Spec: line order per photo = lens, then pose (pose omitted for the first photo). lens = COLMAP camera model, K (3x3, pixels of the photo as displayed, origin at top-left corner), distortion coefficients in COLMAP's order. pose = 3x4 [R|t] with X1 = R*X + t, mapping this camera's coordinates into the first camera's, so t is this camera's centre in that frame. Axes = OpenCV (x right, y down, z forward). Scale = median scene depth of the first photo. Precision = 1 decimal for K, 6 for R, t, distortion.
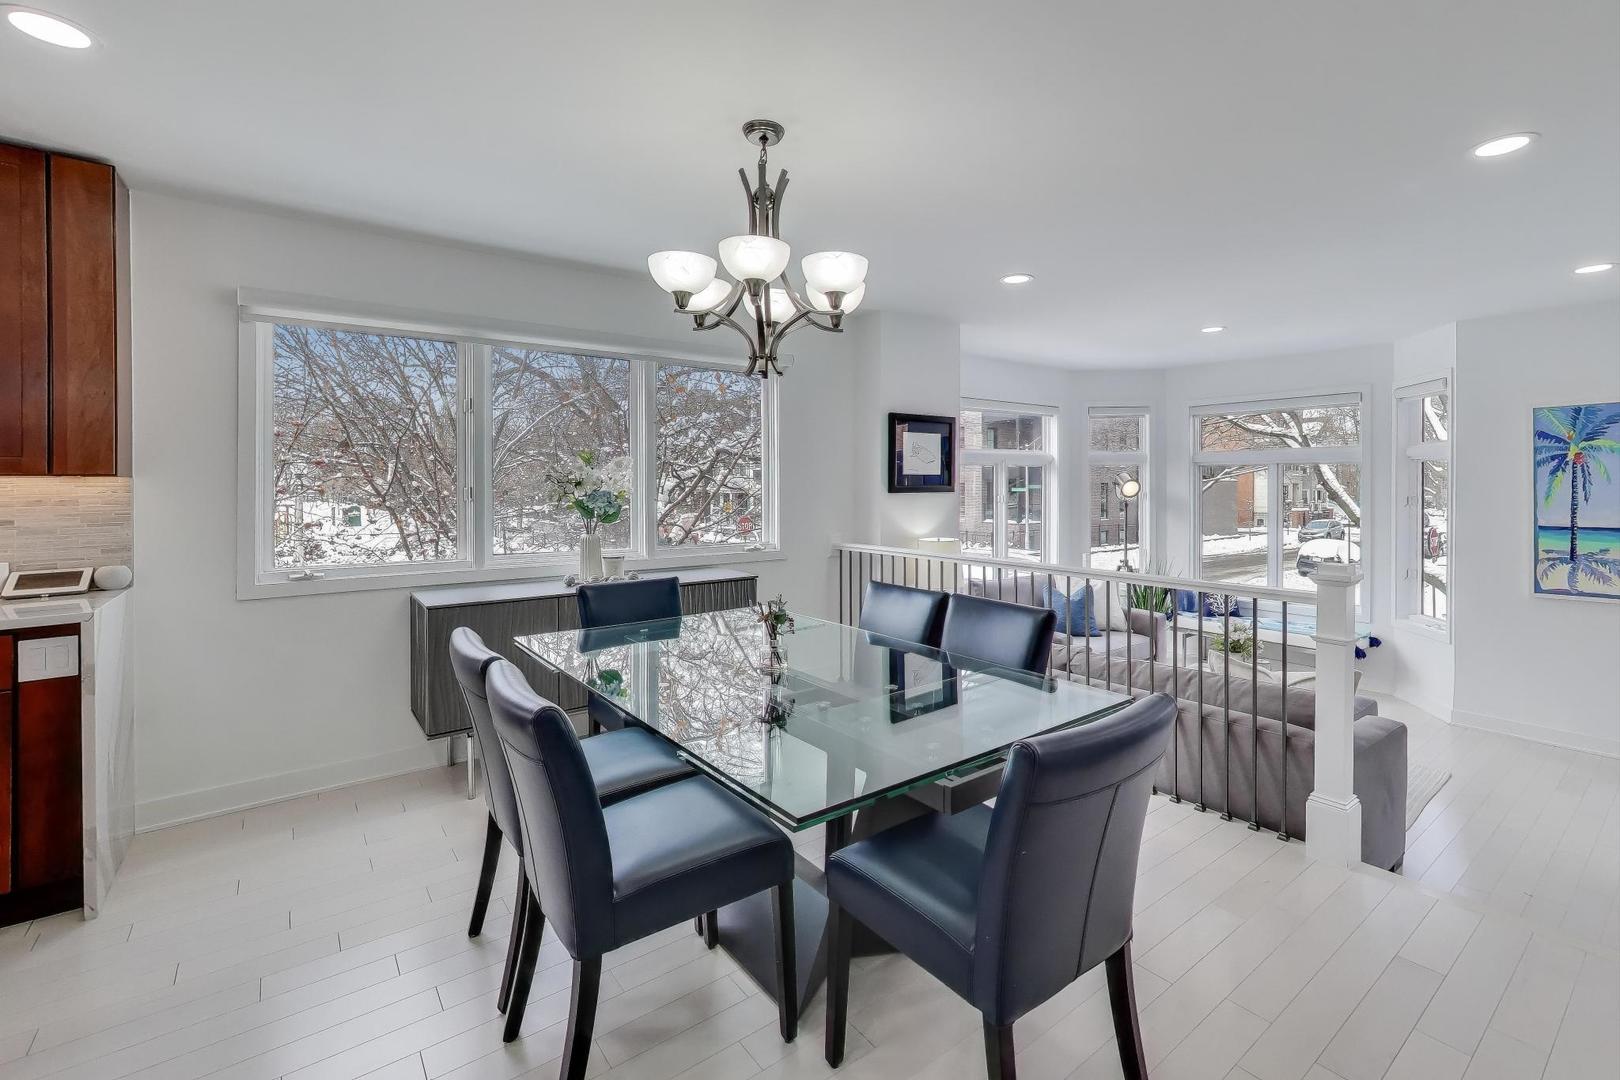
lens RADIAL K [[719.2, 0, 843.0], [0, 719.2, 487.5], [0, 0, 1]] dist [0.002802, -0.000422]
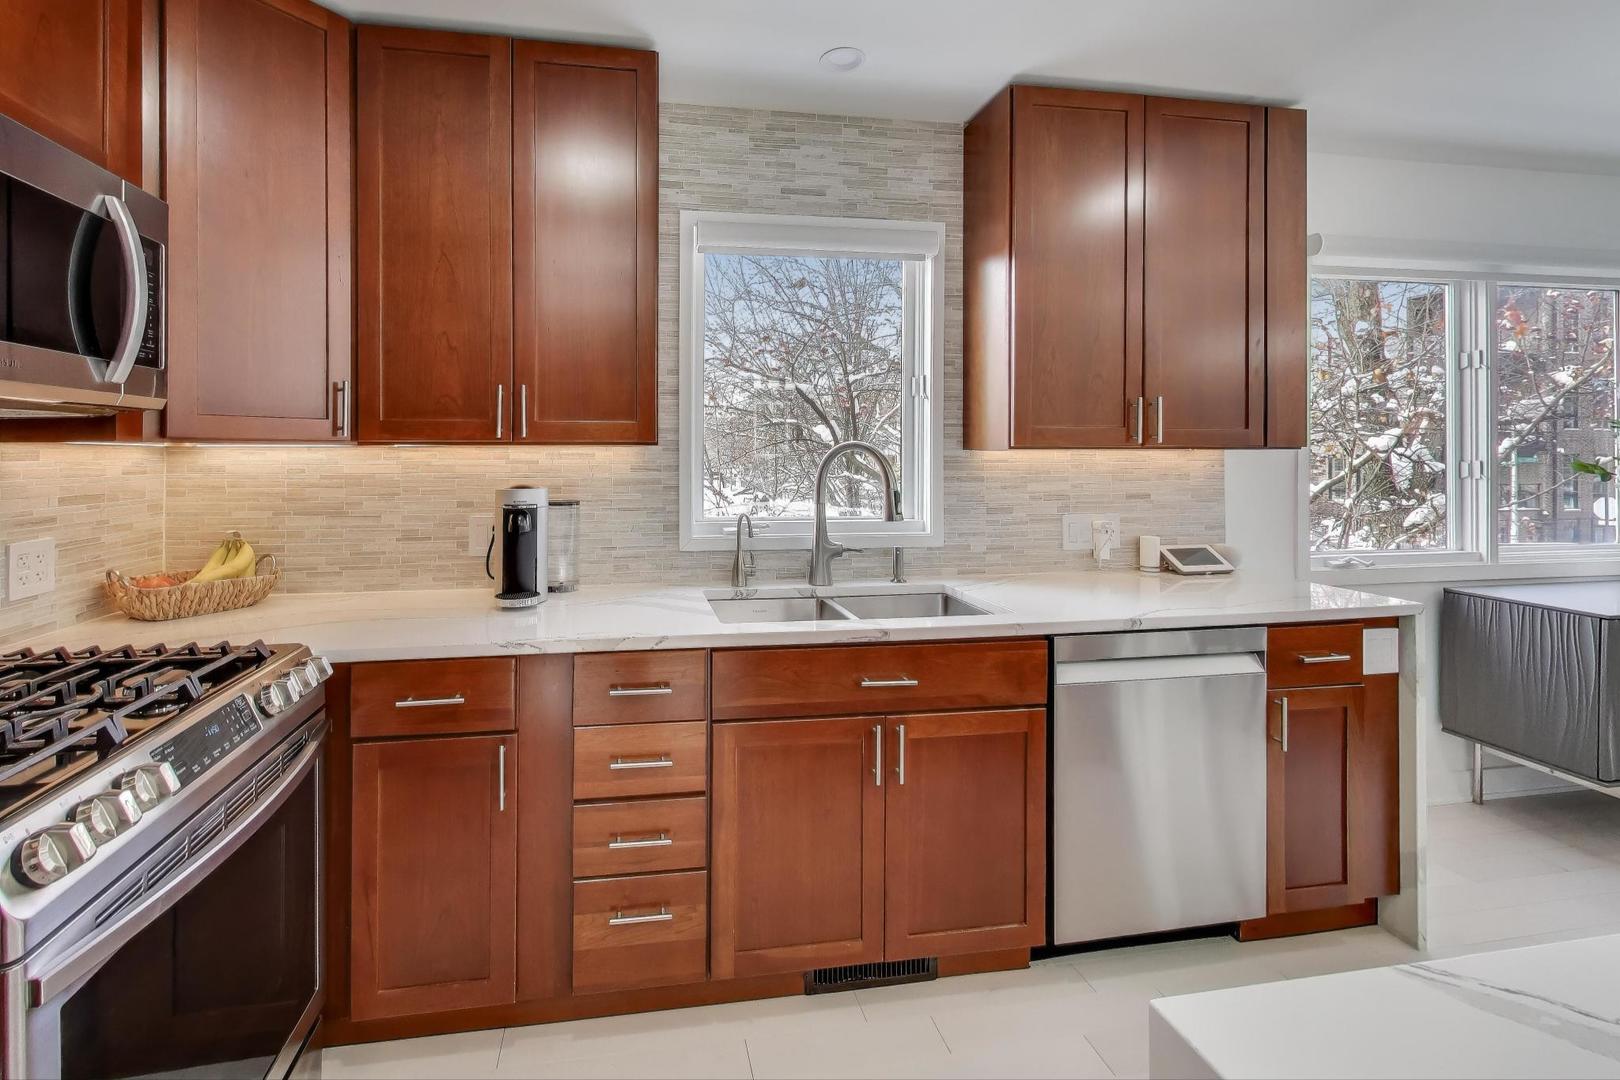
lens RADIAL K [[739.1, 0, 729.5], [0, 739.1, 451.2], [0, 0, 1]] dist [0.021221, 0.000319]
pose [[0.874586, 0.001130, -0.484869, -1.087855], [-0.005116, 0.999963, -0.006898, -0.002543], [0.484843, 0.008514, 0.874560, -0.169187]]
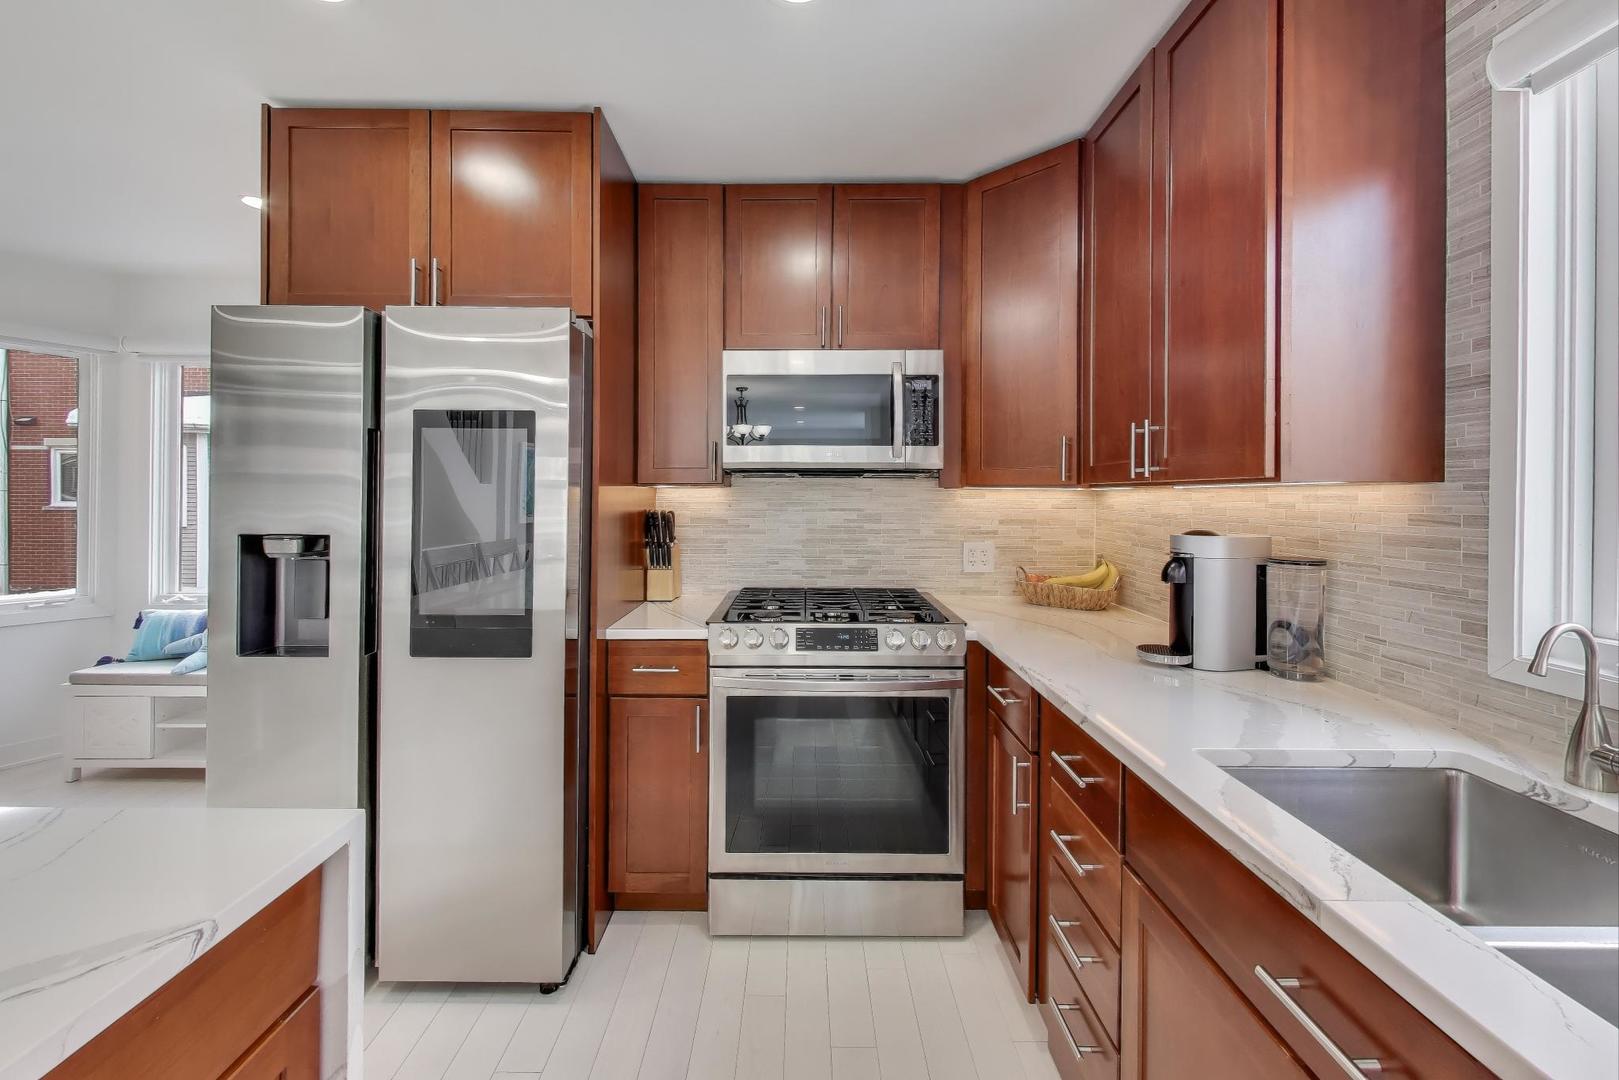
lens RADIAL K [[629.4, 0, 802.6], [0, 629.4, 498.3], [0, 0, 1]] dist [-0.002661, -0.000220]
pose [[-0.621504, 0.003374, -0.783404, -0.985130], [-0.006364, 0.999936, 0.009356, -0.003899], [0.783386, 0.010800, -0.621442, 0.461379]]
